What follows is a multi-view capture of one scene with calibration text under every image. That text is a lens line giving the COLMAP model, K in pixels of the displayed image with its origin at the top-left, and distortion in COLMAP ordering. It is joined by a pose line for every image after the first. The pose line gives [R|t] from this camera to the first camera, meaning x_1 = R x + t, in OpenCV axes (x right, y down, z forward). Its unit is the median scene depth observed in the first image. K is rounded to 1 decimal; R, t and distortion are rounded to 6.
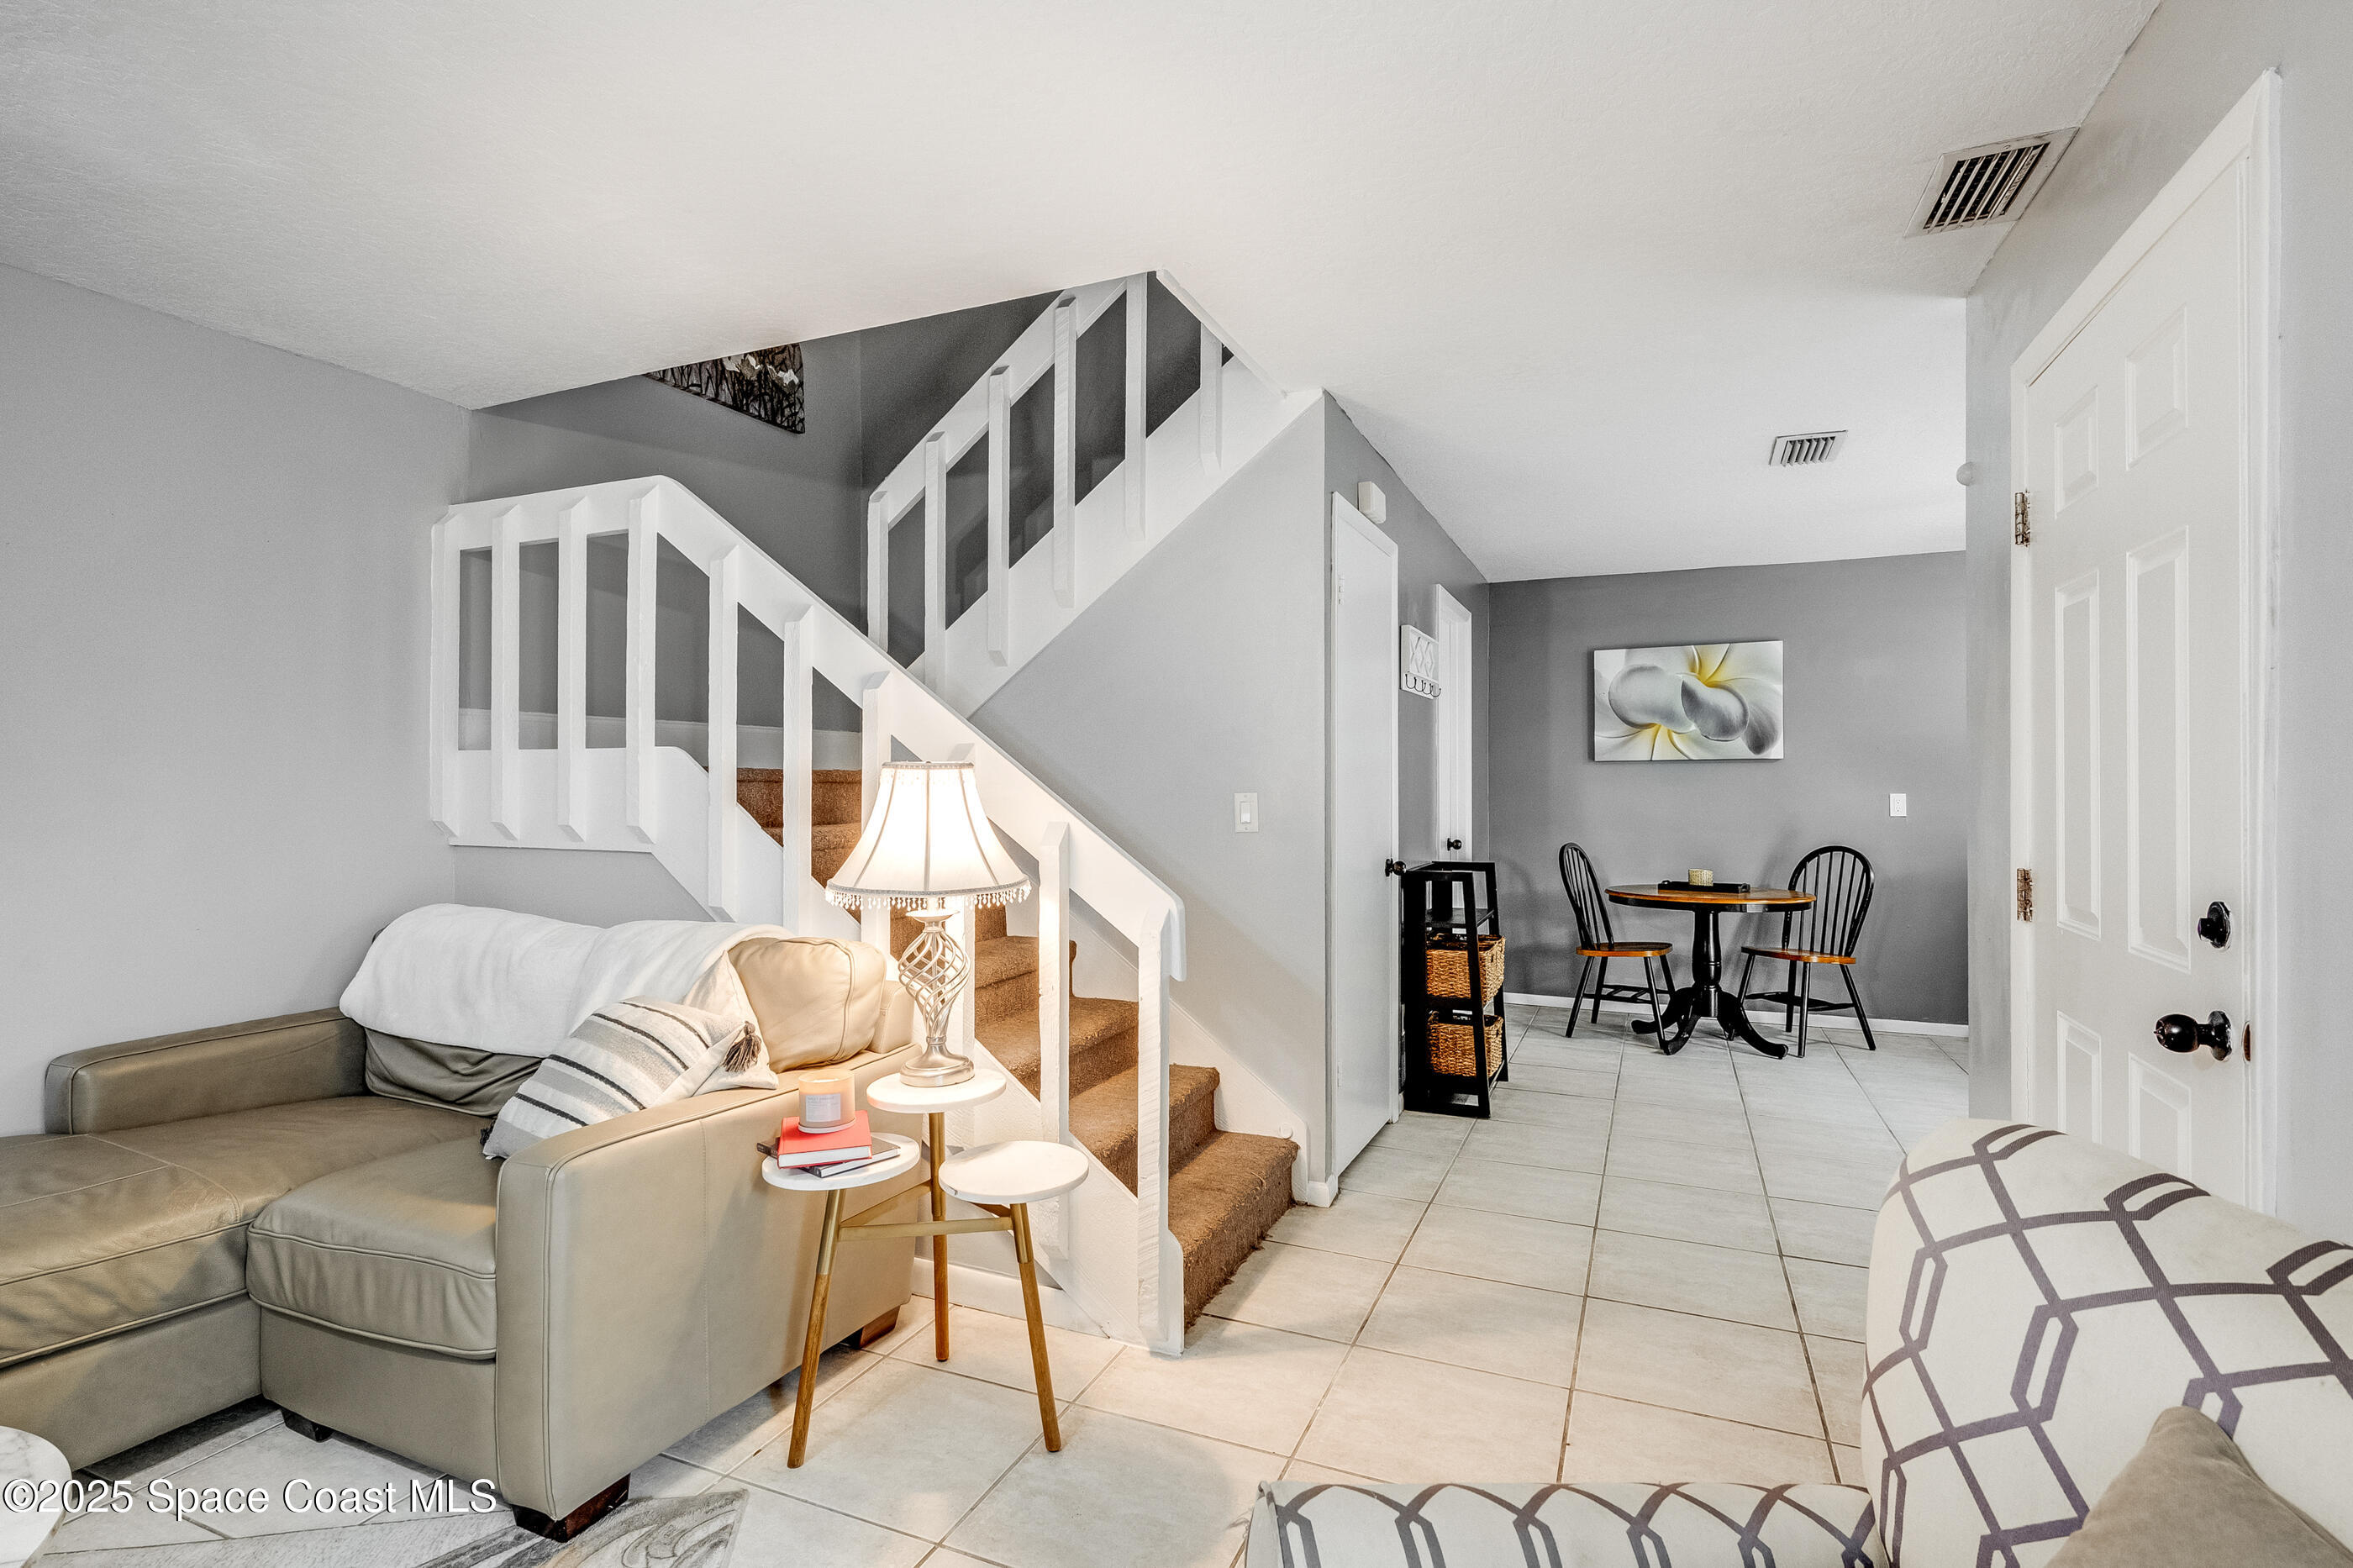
lens RADIAL K [[1114.4, 0, 1179.6], [0, 1114.4, 777.3], [0, 0, 1]] dist [0.001734, 0.000594]
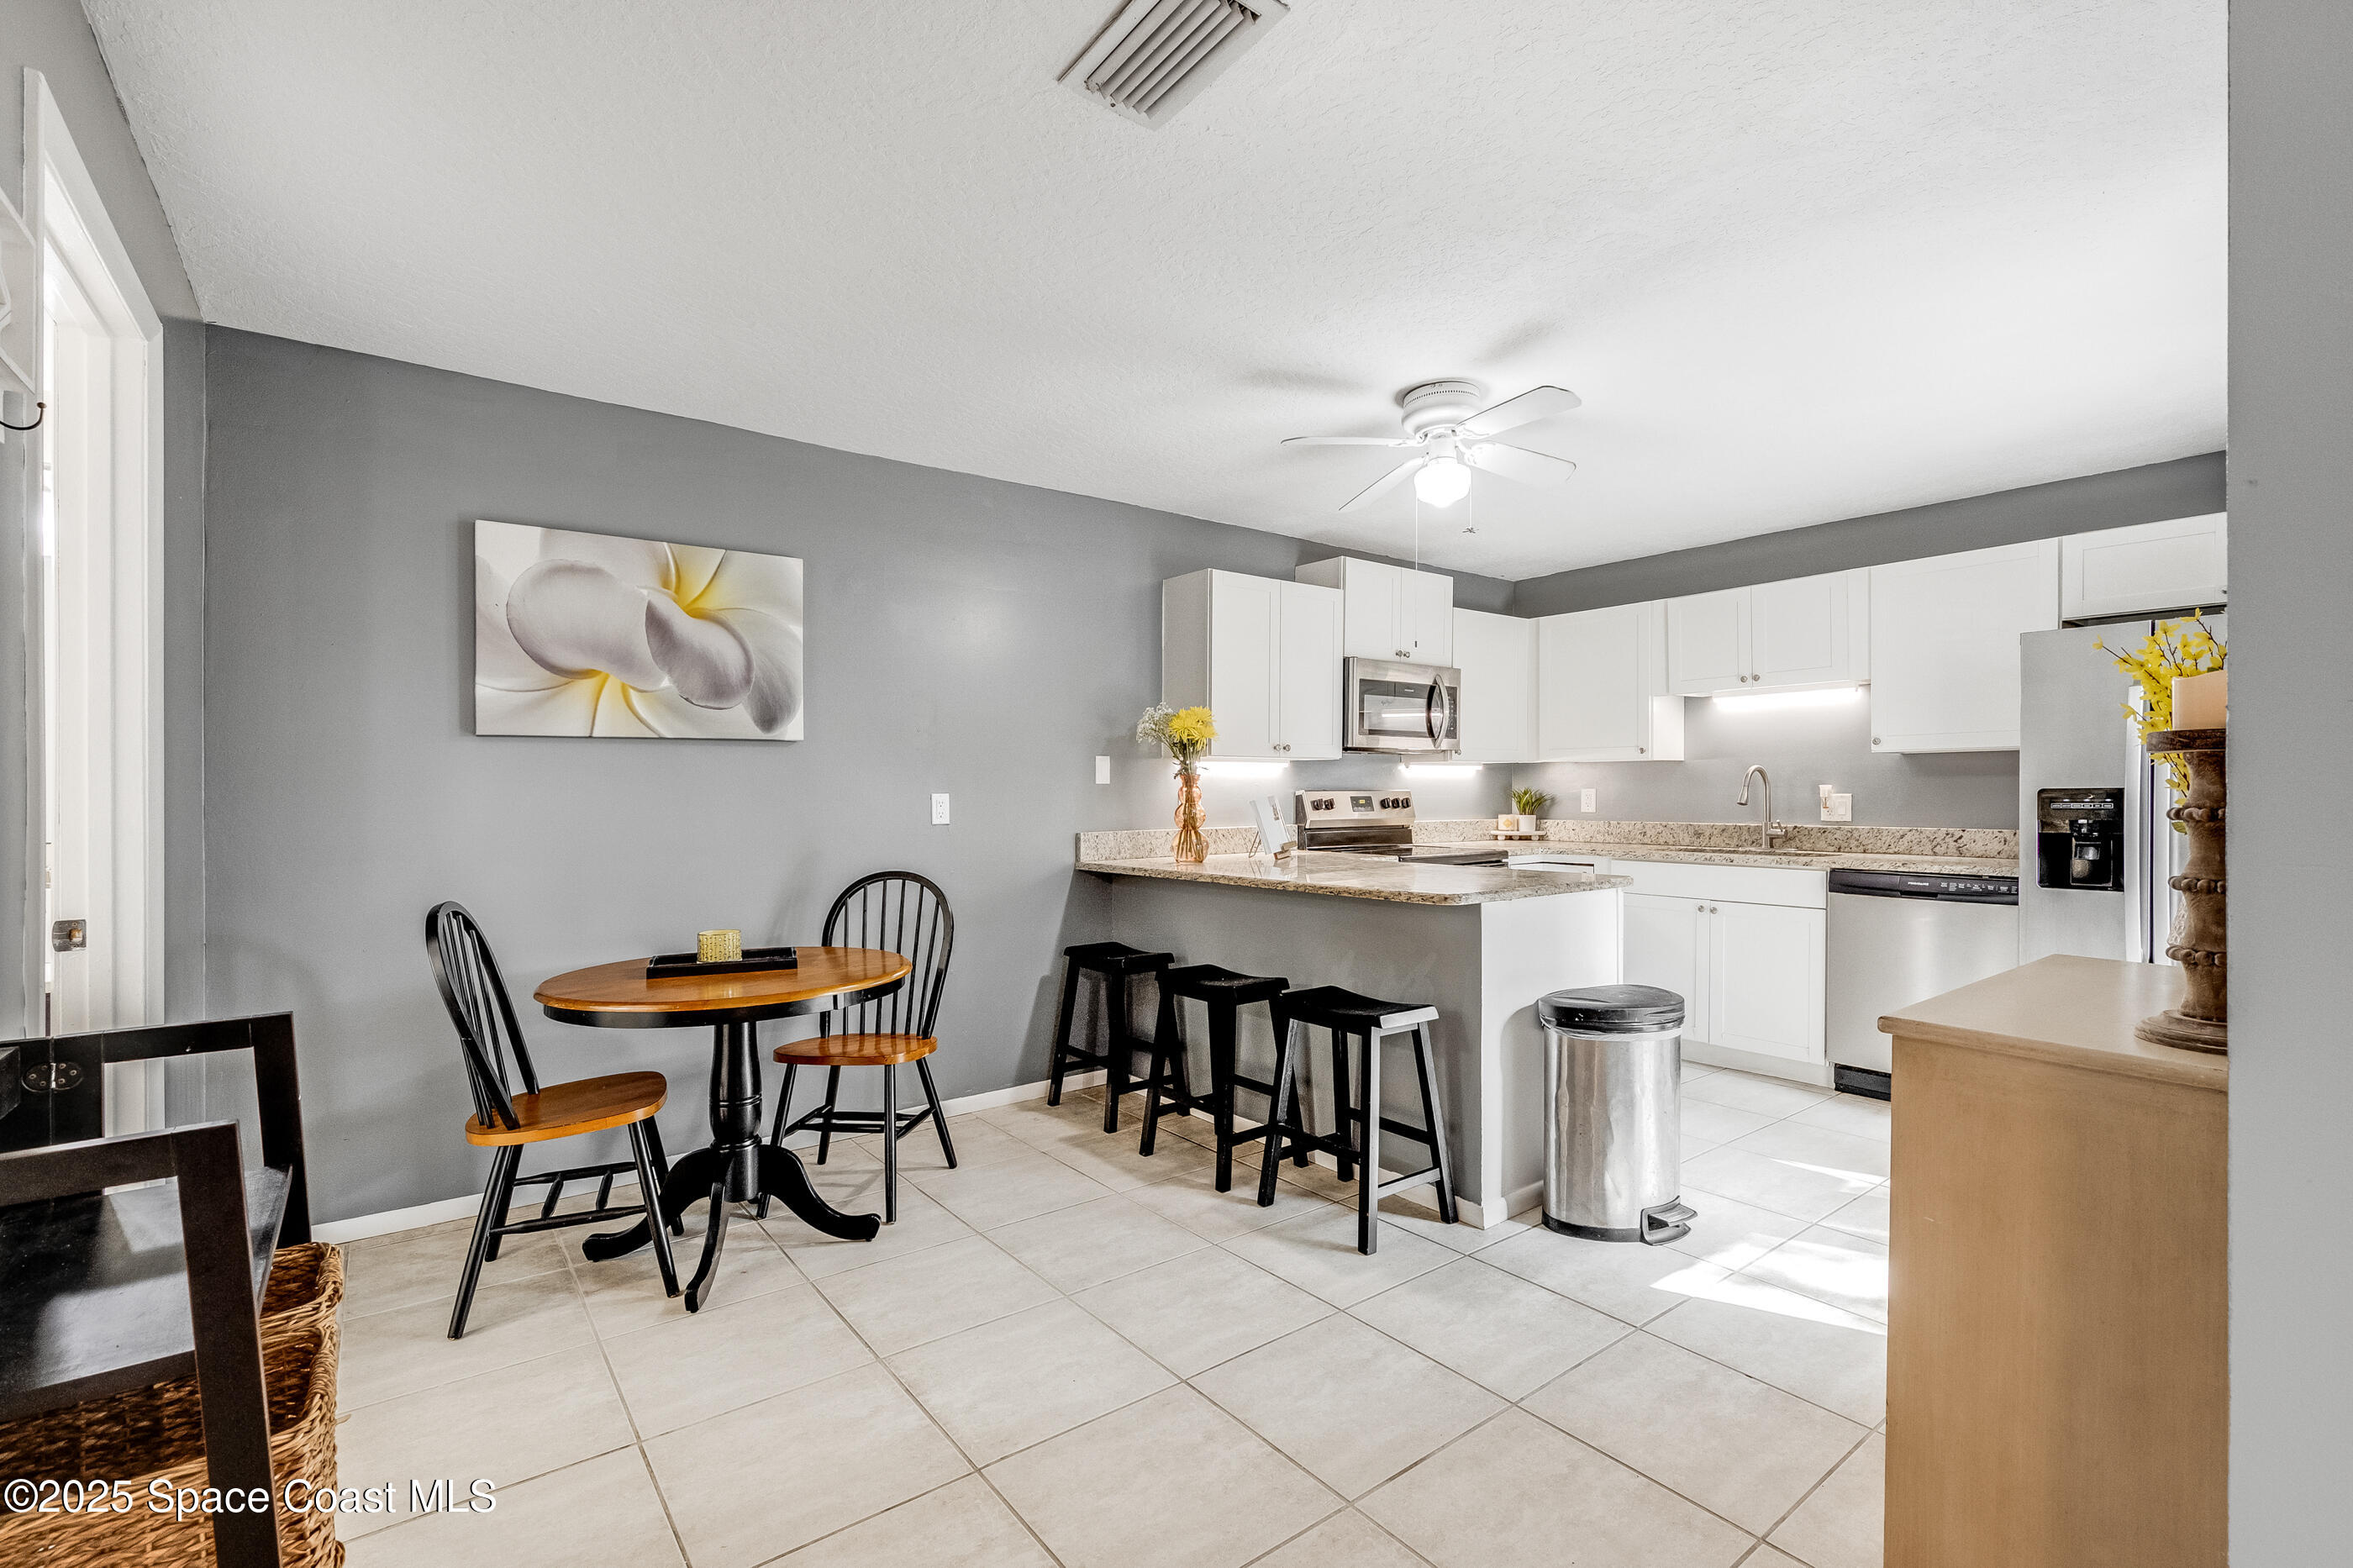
lens RADIAL K [[1035.9, 0, 1173.3], [0, 1035.9, 789.4], [0, 0, 1]] dist [-0.001733, -0.000145]
pose [[0.493167, -0.002749, 0.869930, 0.130094], [-0.001780, 0.999990, 0.004169, 0.009205], [-0.869933, -0.003604, 0.493157, 0.545088]]
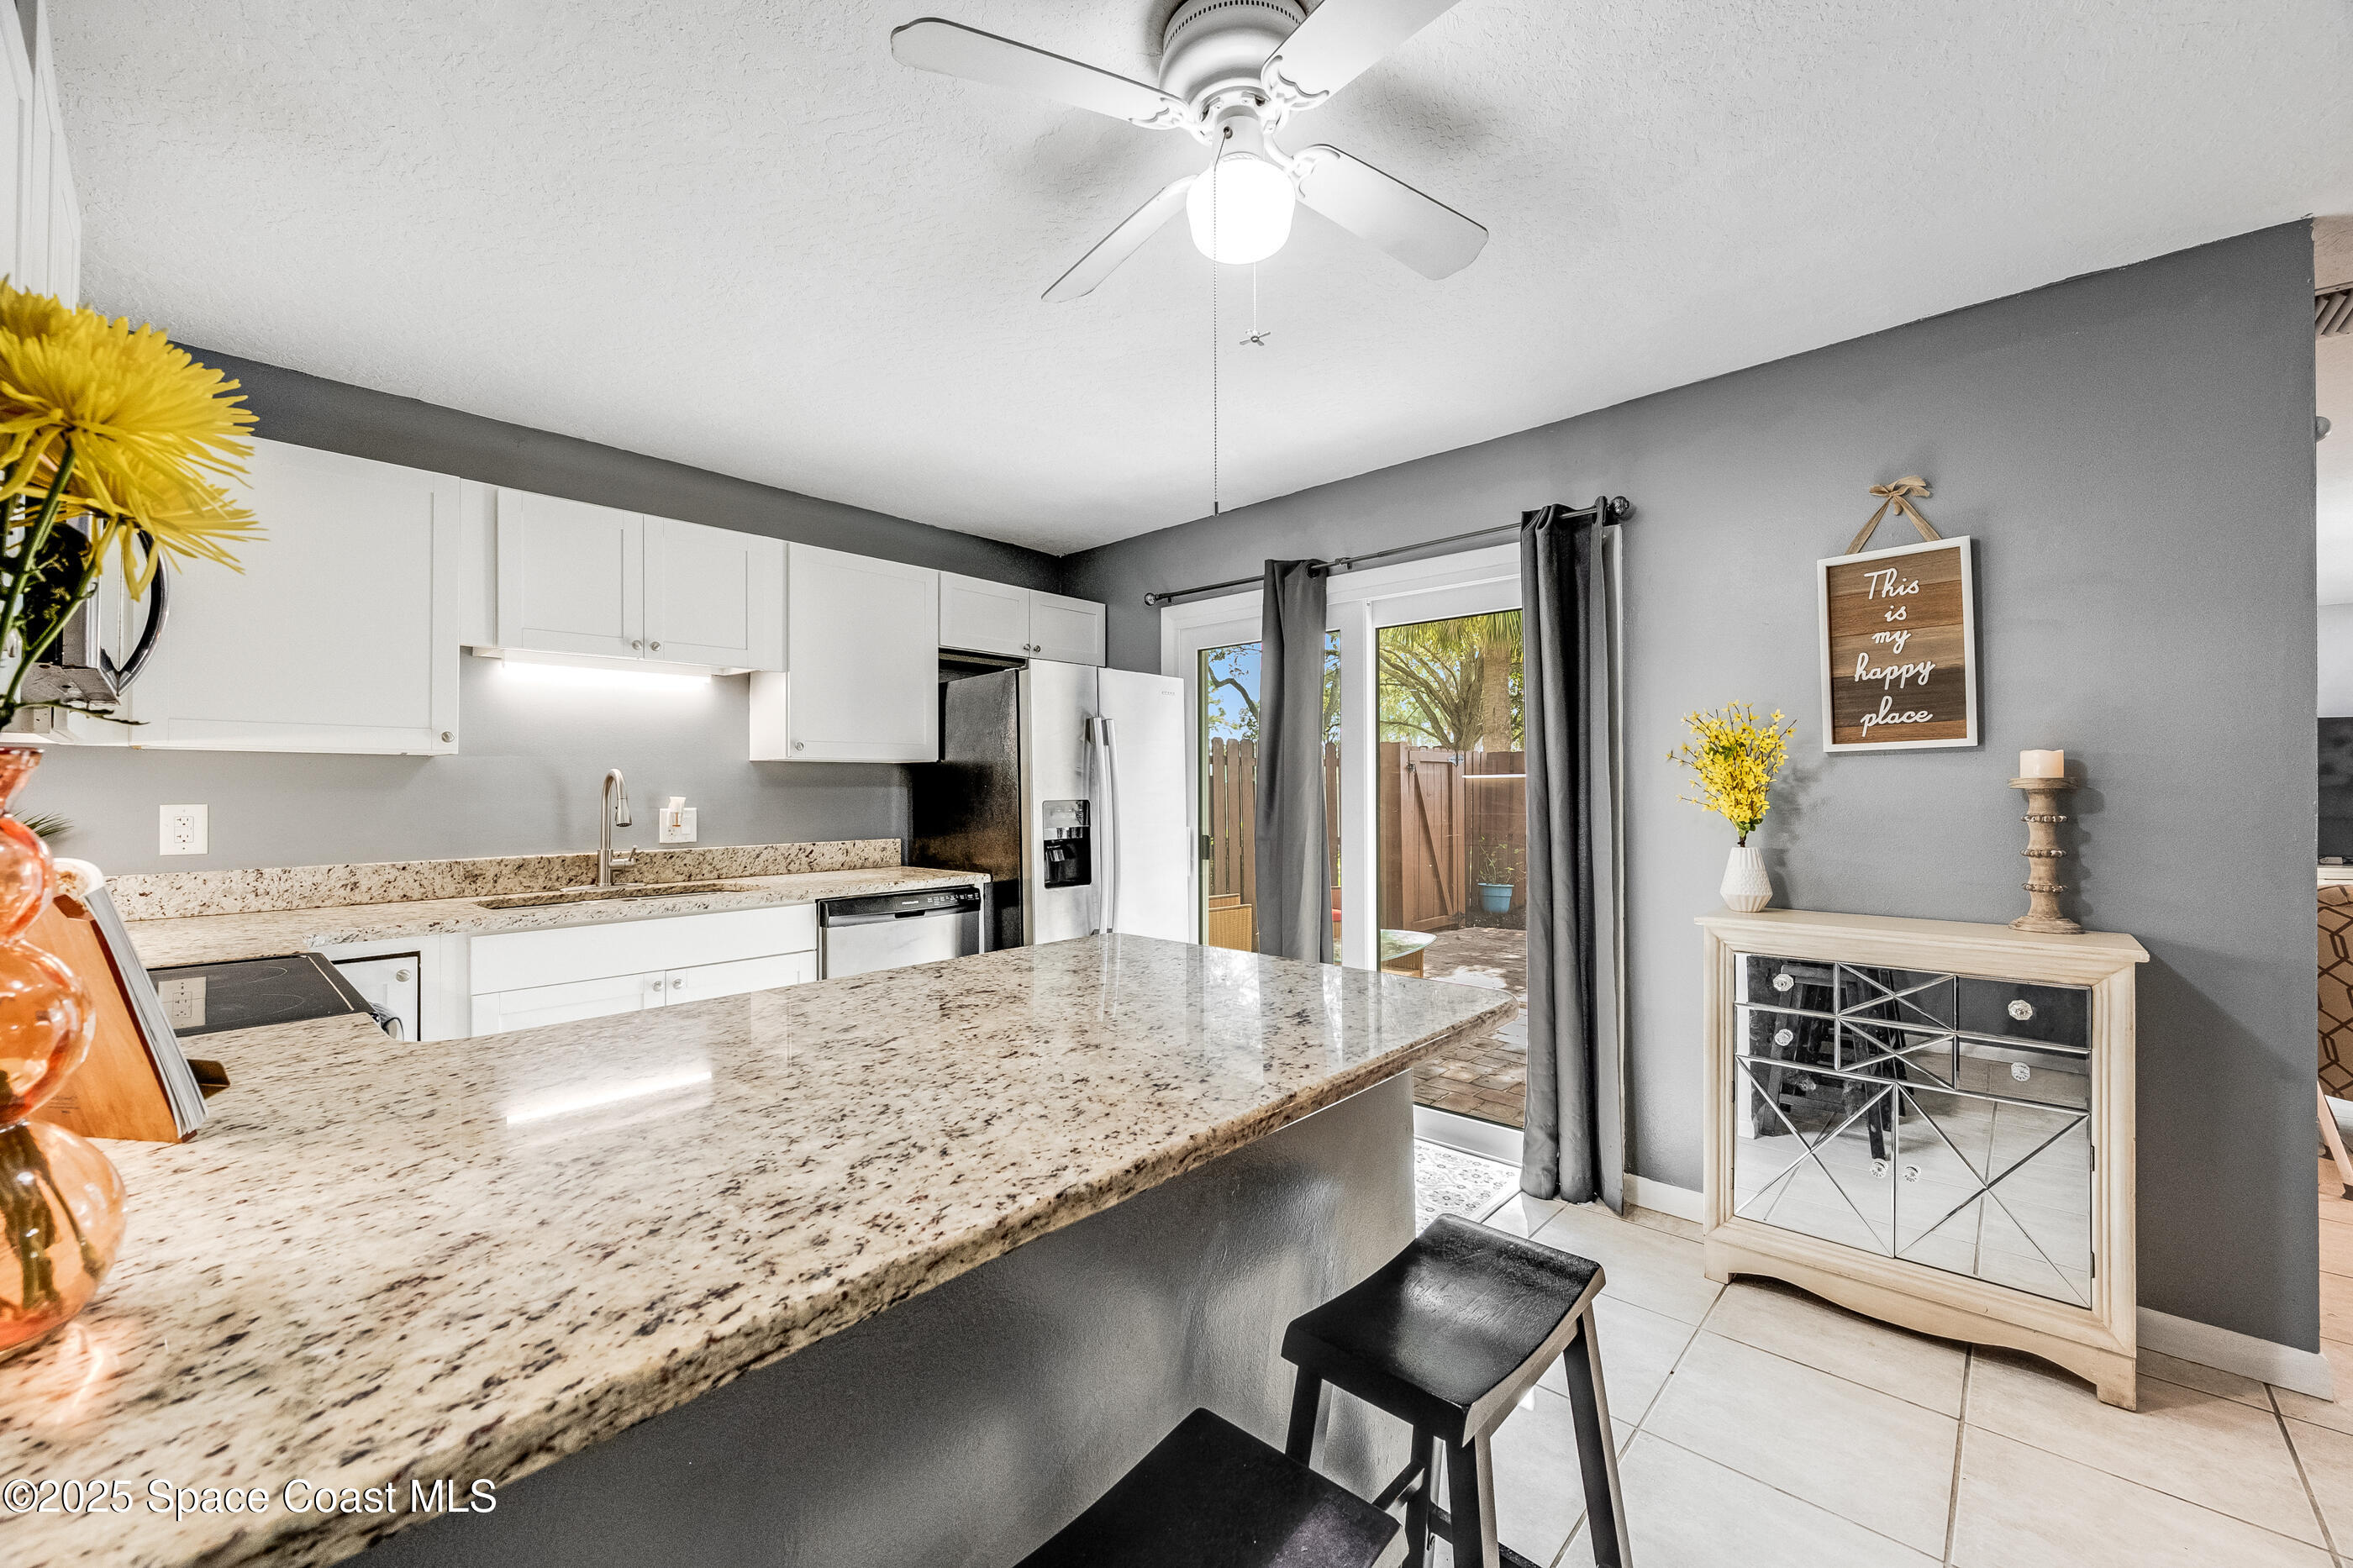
lens RADIAL K [[934.8, 0, 1172.0], [0, 934.8, 781.1], [0, 0, 1]] dist [-0.000147, -0.000001]
pose [[-0.943737, 0.003183, 0.330682, 0.632688], [-0.001399, 0.999906, -0.013616, 0.005788], [-0.330695, -0.013313, -0.943644, 0.955802]]
